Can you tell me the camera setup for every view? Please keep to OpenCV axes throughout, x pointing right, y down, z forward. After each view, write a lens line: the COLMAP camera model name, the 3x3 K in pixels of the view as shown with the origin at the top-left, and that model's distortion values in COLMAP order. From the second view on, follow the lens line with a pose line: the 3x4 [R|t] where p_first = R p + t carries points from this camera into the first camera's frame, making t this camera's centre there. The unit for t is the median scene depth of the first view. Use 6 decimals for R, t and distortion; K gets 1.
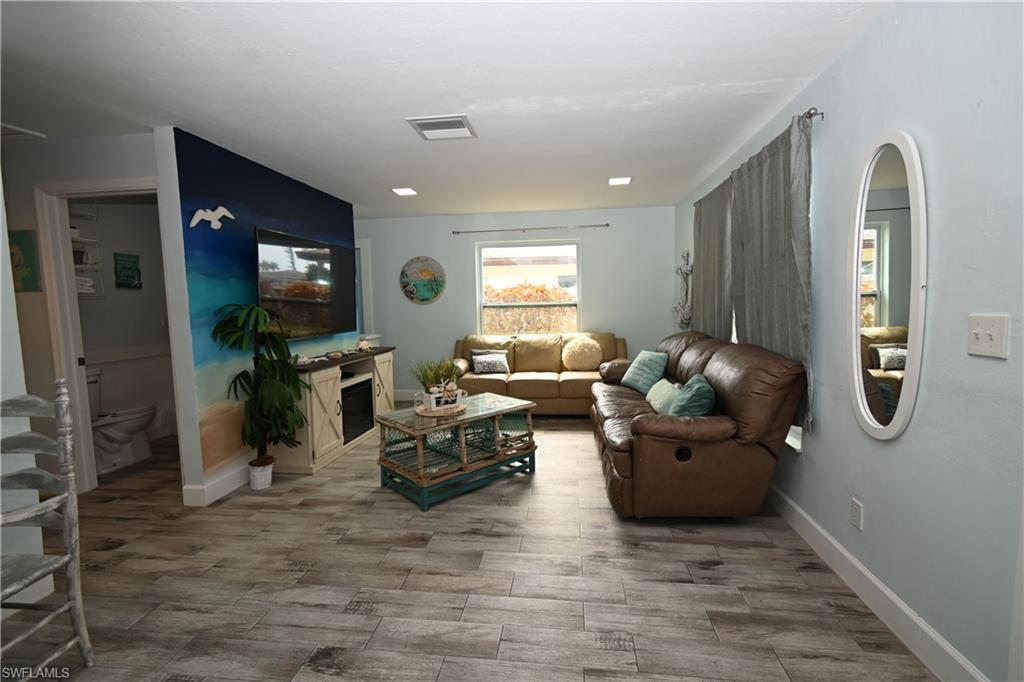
lens RADIAL K [[459.0, 0, 510.7], [0, 459.0, 343.8], [0, 0, 1]] dist [0.005101, -0.000957]
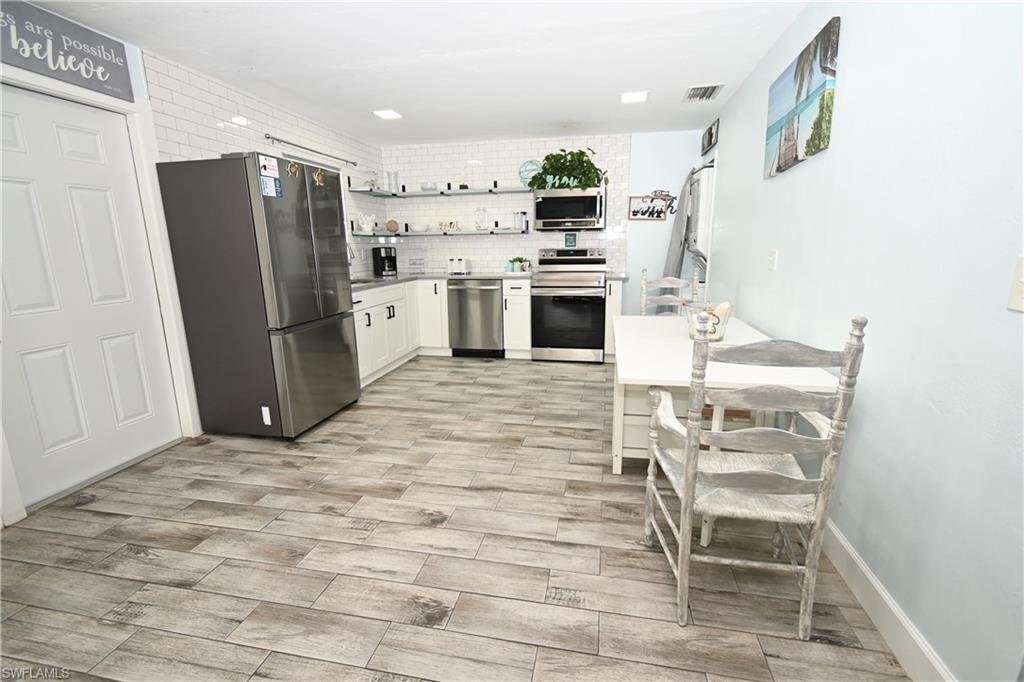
lens RADIAL K [[459.0, 0, 511.6], [0, 459.0, 341.9], [0, 0, 1]] dist [0.005101, -0.000957]
pose [[-0.996876, 0.015120, 0.077525, -0.354395], [0.037979, 0.952353, 0.302623, -0.071262], [-0.069256, 0.304622, -0.949952, 0.938256]]
